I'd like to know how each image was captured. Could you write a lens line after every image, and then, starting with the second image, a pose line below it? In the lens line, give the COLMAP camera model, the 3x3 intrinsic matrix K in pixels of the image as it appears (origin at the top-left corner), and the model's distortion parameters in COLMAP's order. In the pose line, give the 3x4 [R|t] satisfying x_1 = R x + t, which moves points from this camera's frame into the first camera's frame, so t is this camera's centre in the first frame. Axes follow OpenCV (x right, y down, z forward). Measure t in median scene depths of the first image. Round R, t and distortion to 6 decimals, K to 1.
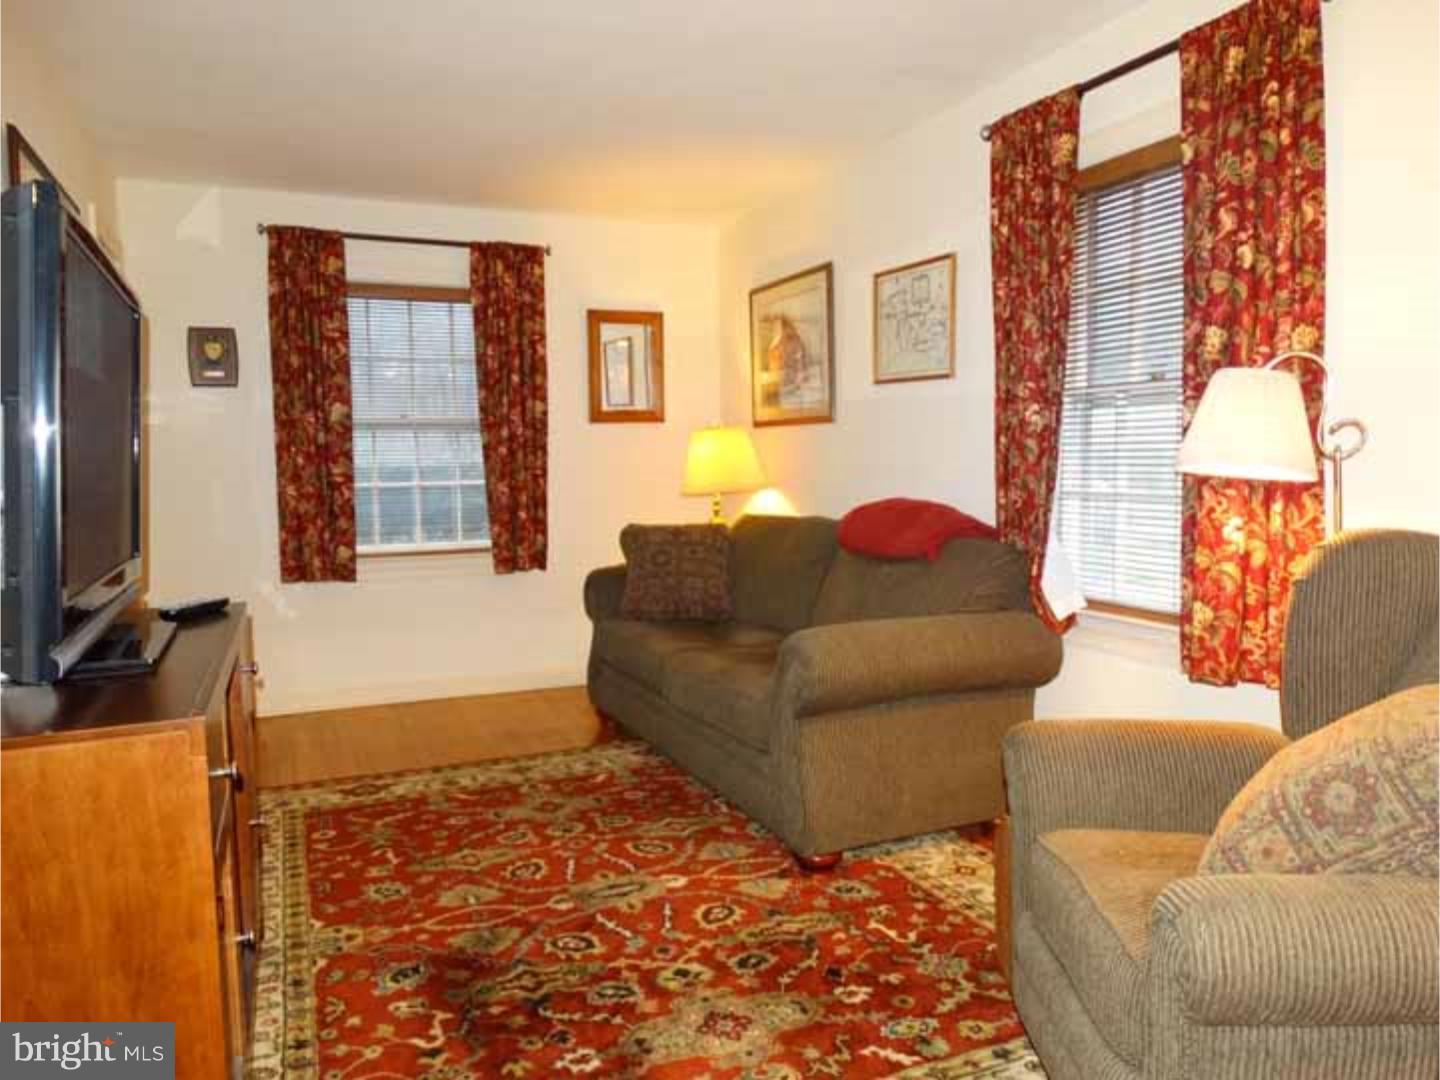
lens RADIAL K [[1054.4, 0, 716.5], [0, 1054.4, 524.9], [0, 0, 1]] dist [0.003689, 0.008237]
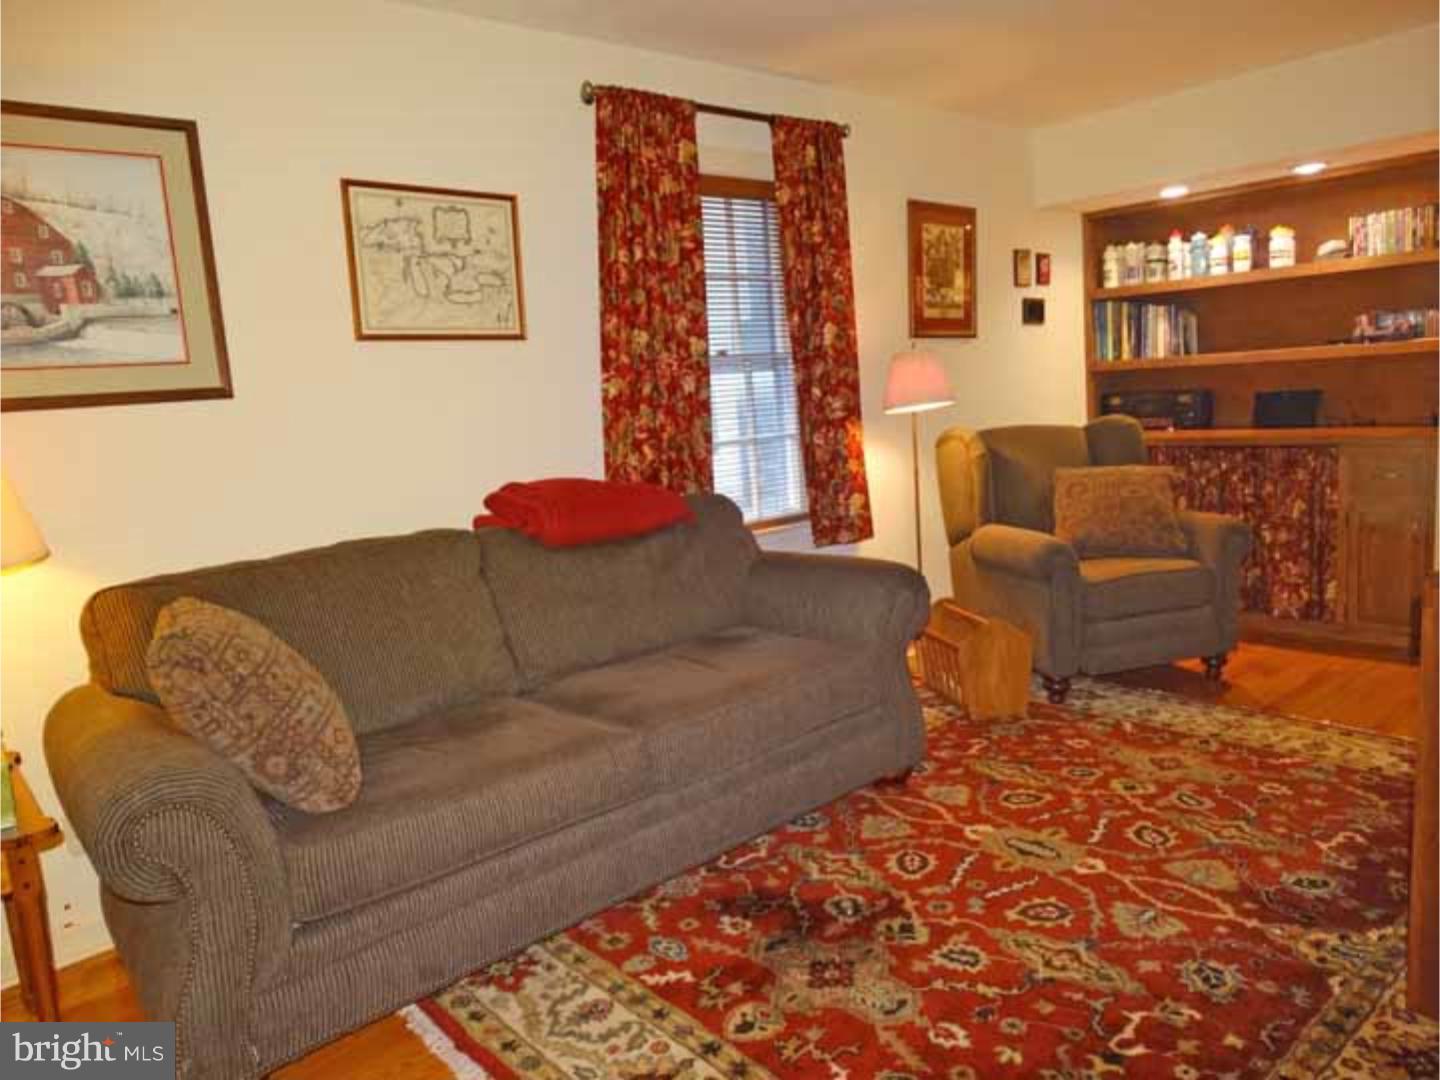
lens RADIAL K [[1063.6, 0, 673.7], [0, 1063.6, 540.4], [0, 0, 1]] dist [0.007465, -0.011203]
pose [[-0.307261, -0.098342, 0.946530, -0.856782], [0.136194, 0.979863, 0.146016, -0.112303], [-0.941829, 0.173776, -0.287680, 1.485833]]
